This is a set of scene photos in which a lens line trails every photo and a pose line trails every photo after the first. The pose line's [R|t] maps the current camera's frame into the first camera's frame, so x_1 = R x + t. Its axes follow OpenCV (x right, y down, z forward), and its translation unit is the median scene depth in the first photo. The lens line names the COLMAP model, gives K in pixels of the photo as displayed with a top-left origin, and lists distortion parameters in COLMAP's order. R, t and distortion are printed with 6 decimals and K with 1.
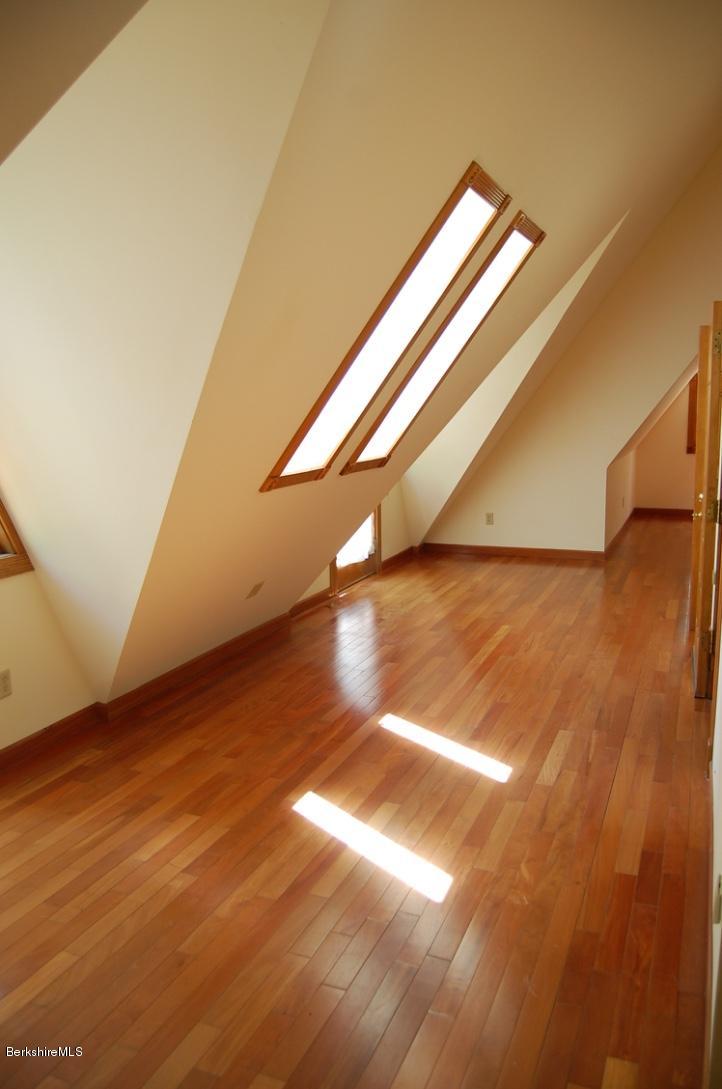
lens RADIAL K [[851.2, 0, 361.0], [0, 851.2, 544.5], [0, 0, 1]] dist [-0.101965, 0.048665]
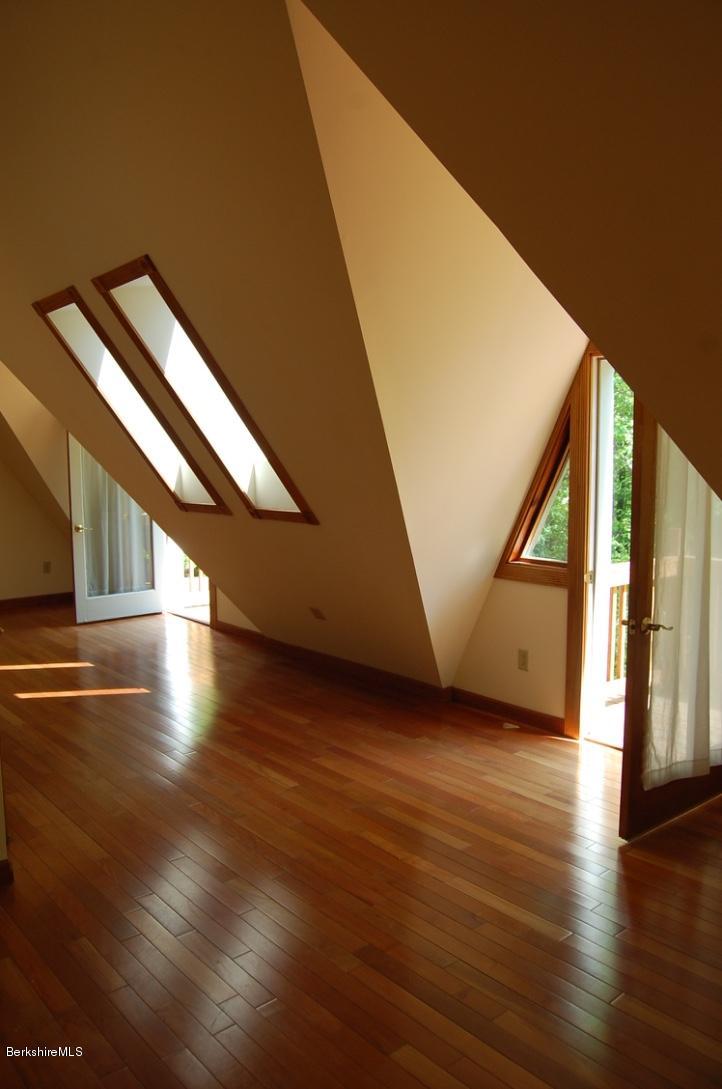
lens RADIAL K [[851.2, 0, 361.0], [0, 851.2, 544.5], [0, 0, 1]] dist [-0.101965, 0.048665]
pose [[-0.443316, 0.107537, -0.889892, 0.946181], [-0.116538, 0.977437, 0.176172, -0.269662], [0.888758, 0.181806, -0.420781, 1.669688]]
